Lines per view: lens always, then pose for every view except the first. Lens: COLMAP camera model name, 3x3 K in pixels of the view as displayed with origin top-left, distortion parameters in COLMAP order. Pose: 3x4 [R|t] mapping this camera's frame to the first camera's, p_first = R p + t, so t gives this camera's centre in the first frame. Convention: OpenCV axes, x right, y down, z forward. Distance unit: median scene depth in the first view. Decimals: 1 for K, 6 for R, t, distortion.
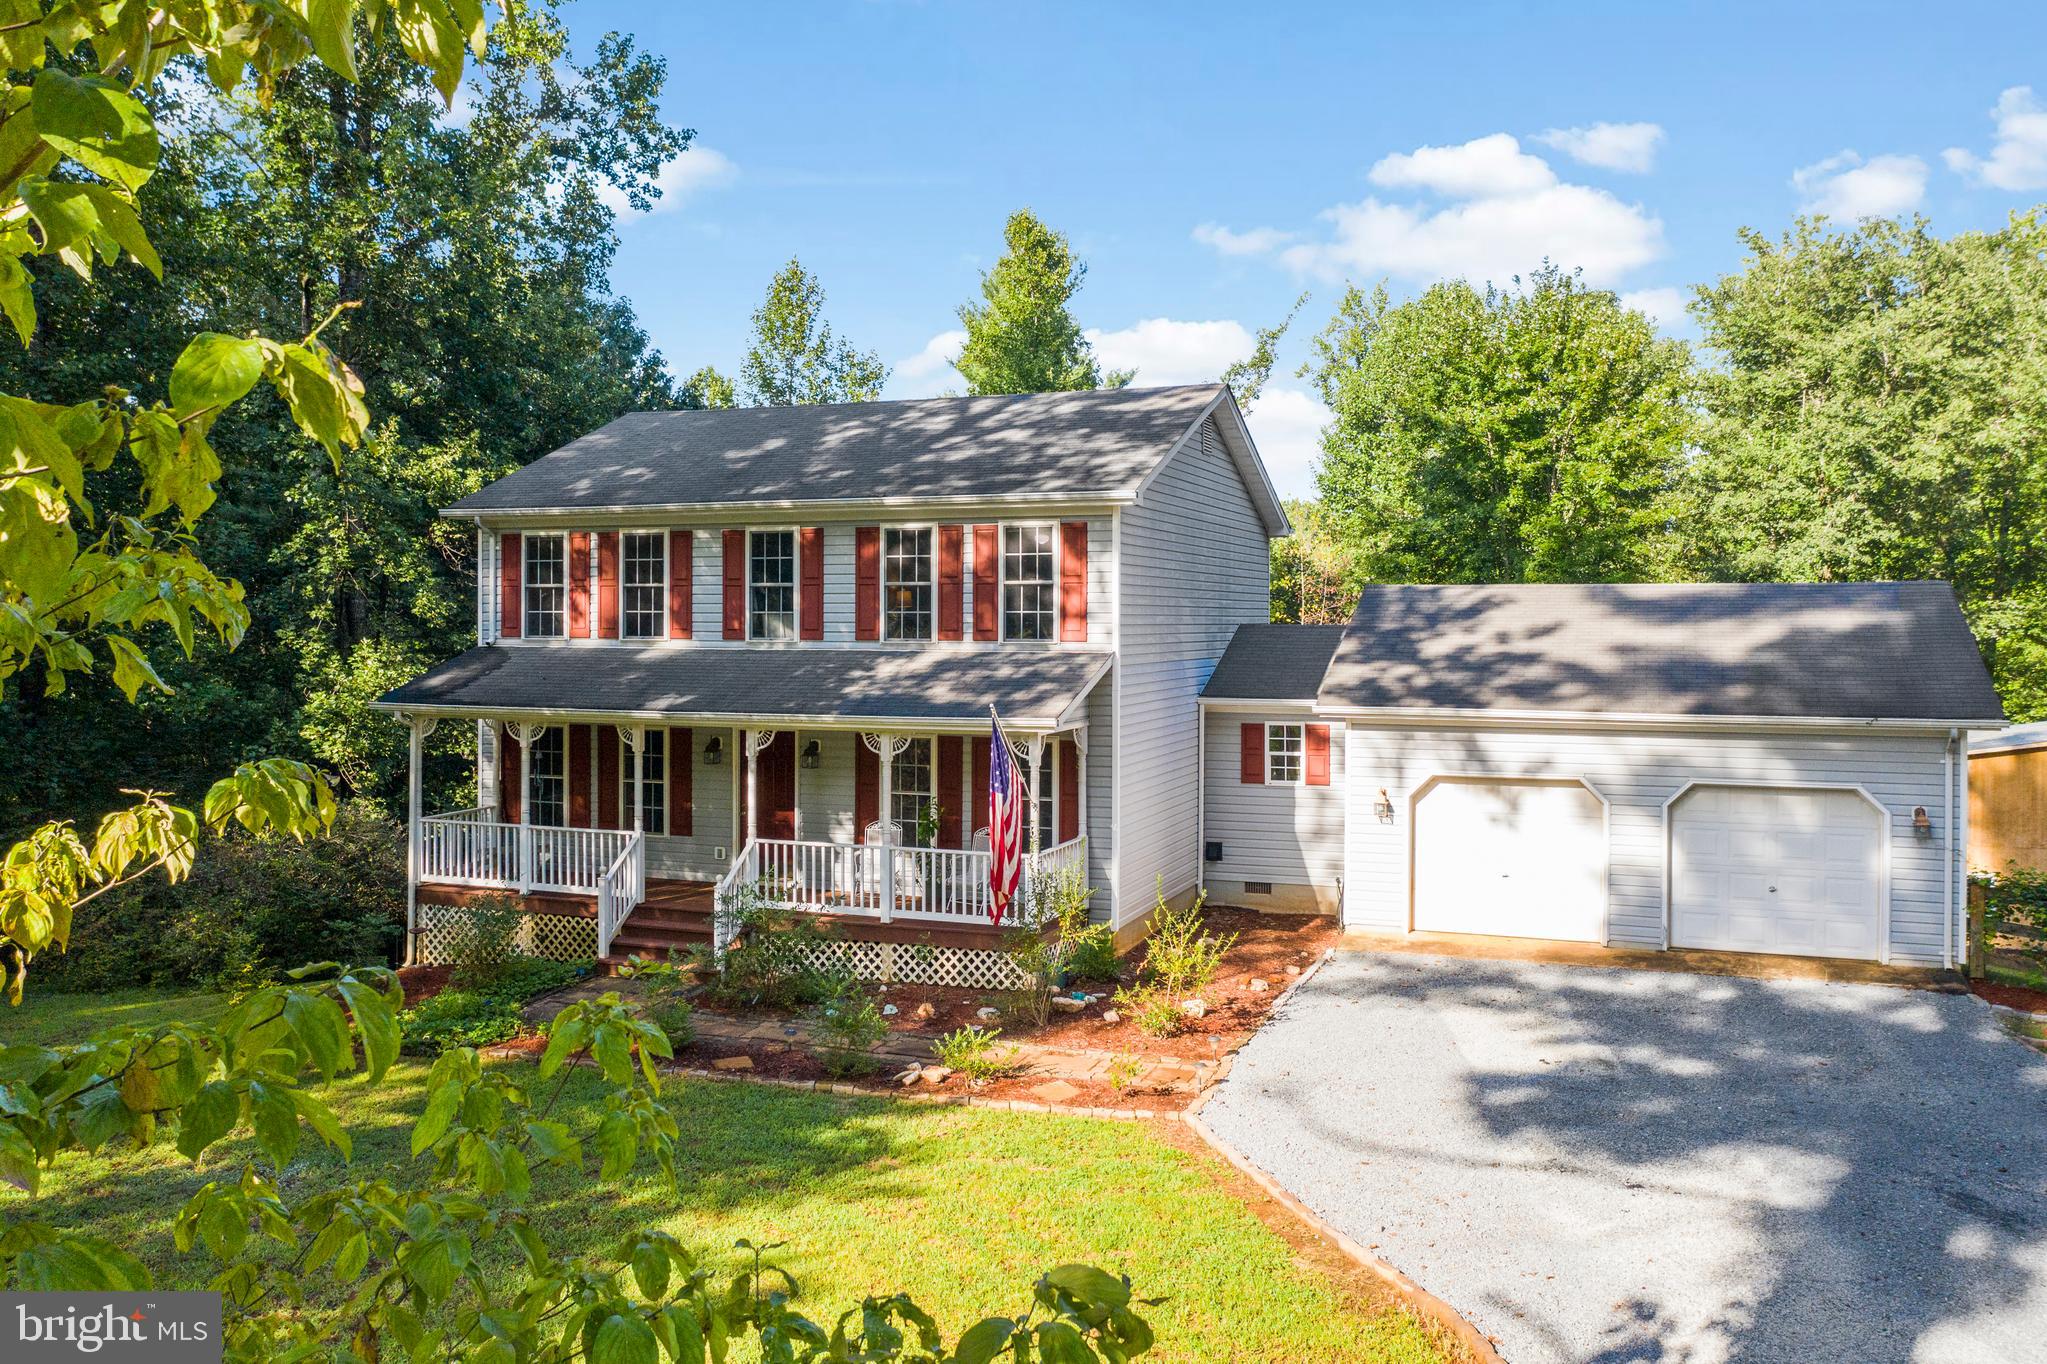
lens RADIAL K [[1476.5, 0, 1020.2], [0, 1476.5, 640.0], [0, 0, 1]] dist [-0.006424, -0.000411]
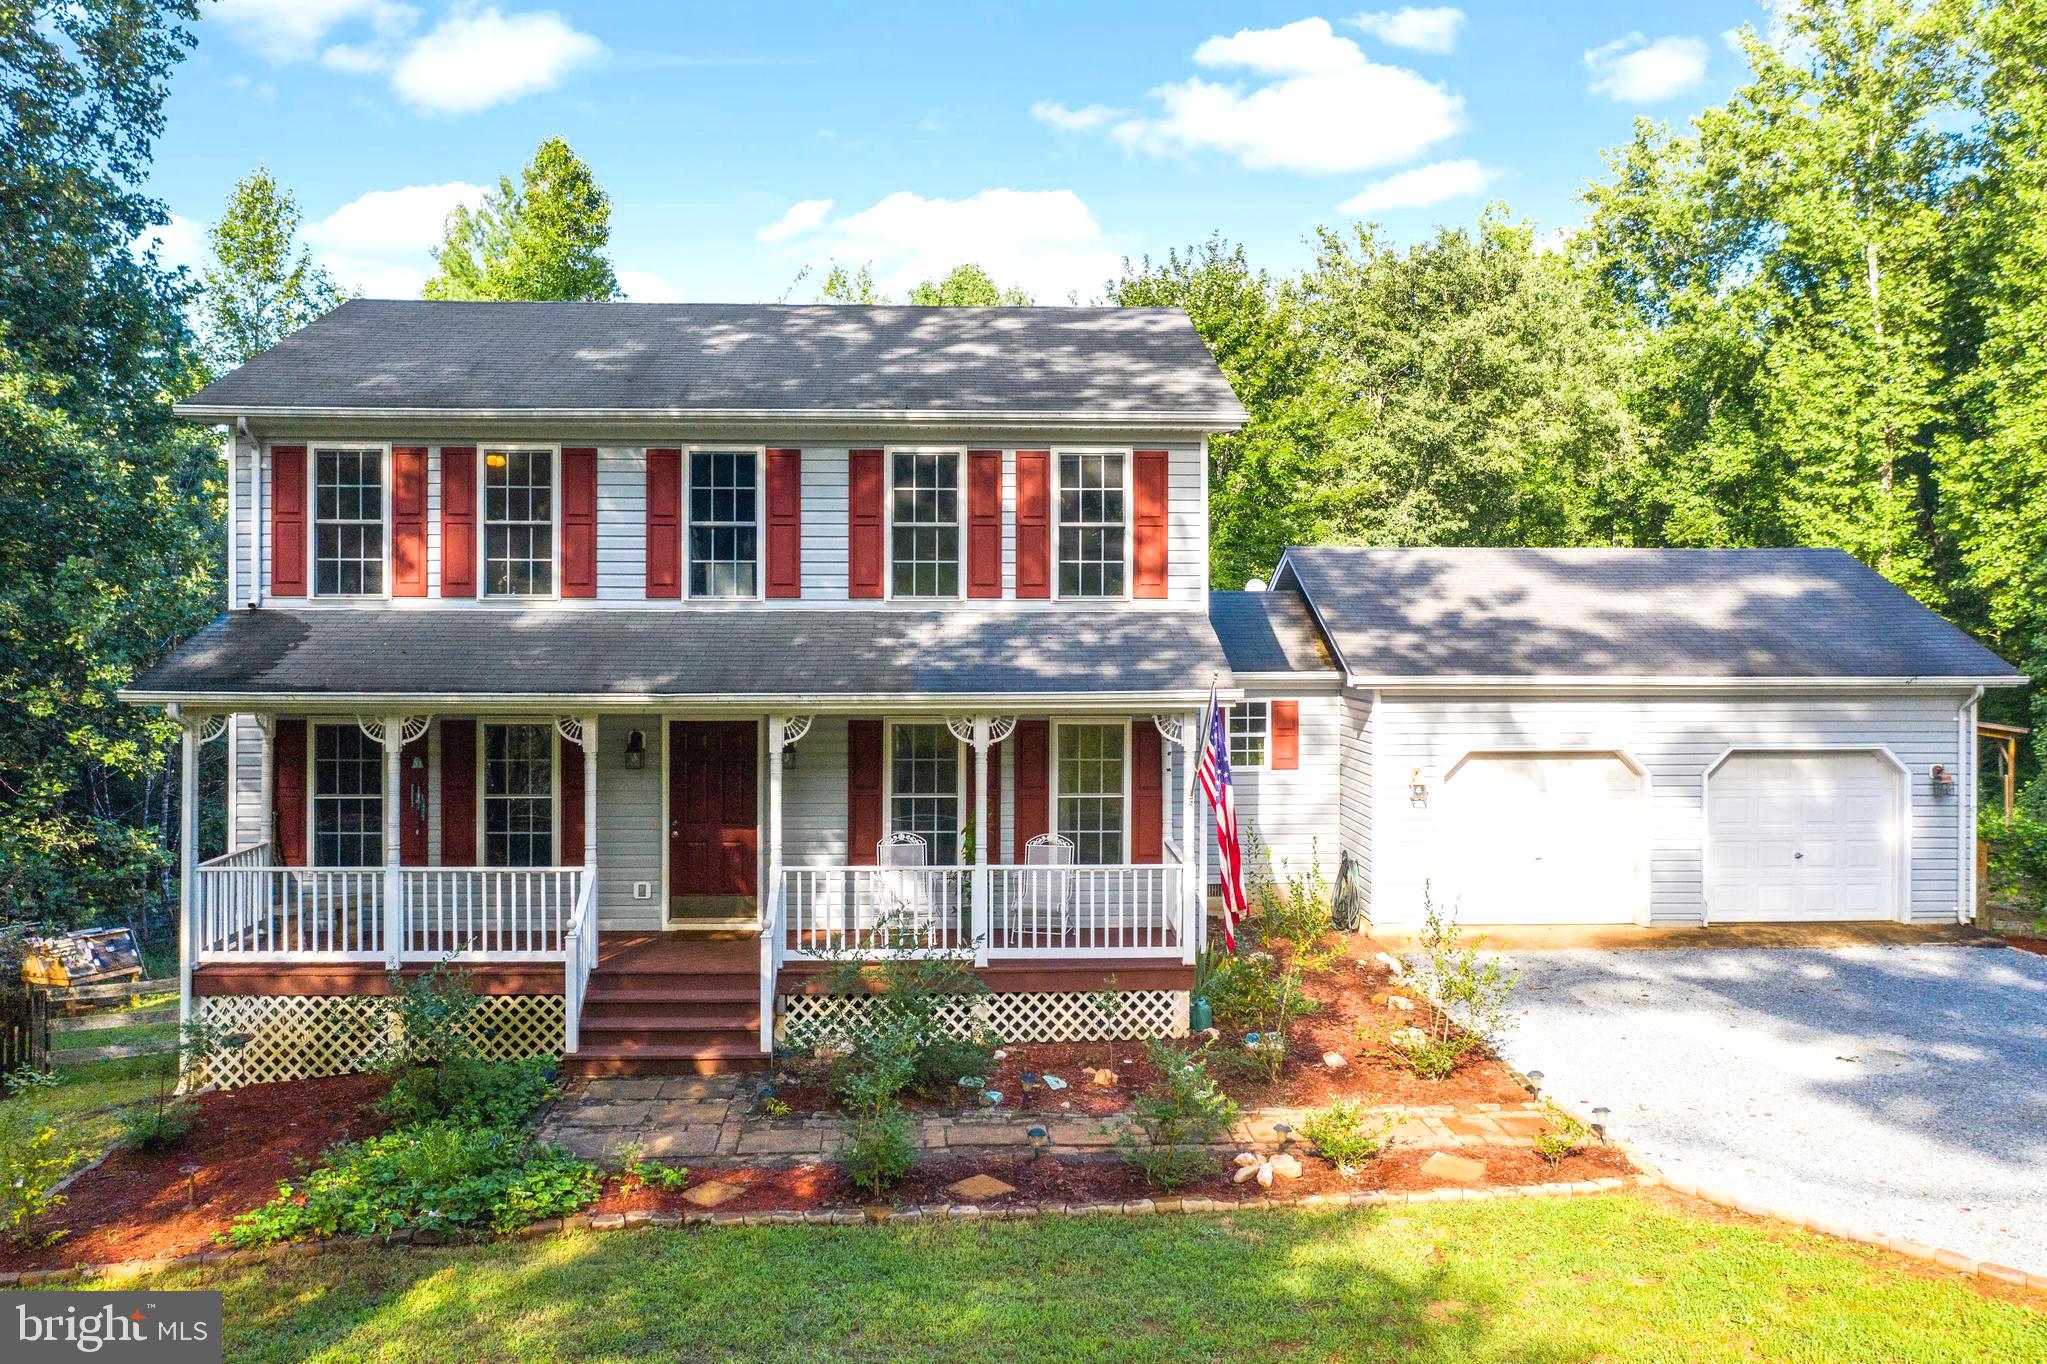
lens RADIAL K [[1533.4, 0, 1017.1], [0, 1533.4, 619.7], [0, 0, 1]] dist [-0.010598, -0.006163]
pose [[0.928988, -0.000106, 0.370109, -0.322391], [0.003885, 0.999948, -0.009465, 0.018958], [-0.370089, 0.010231, 0.928940, 0.232159]]
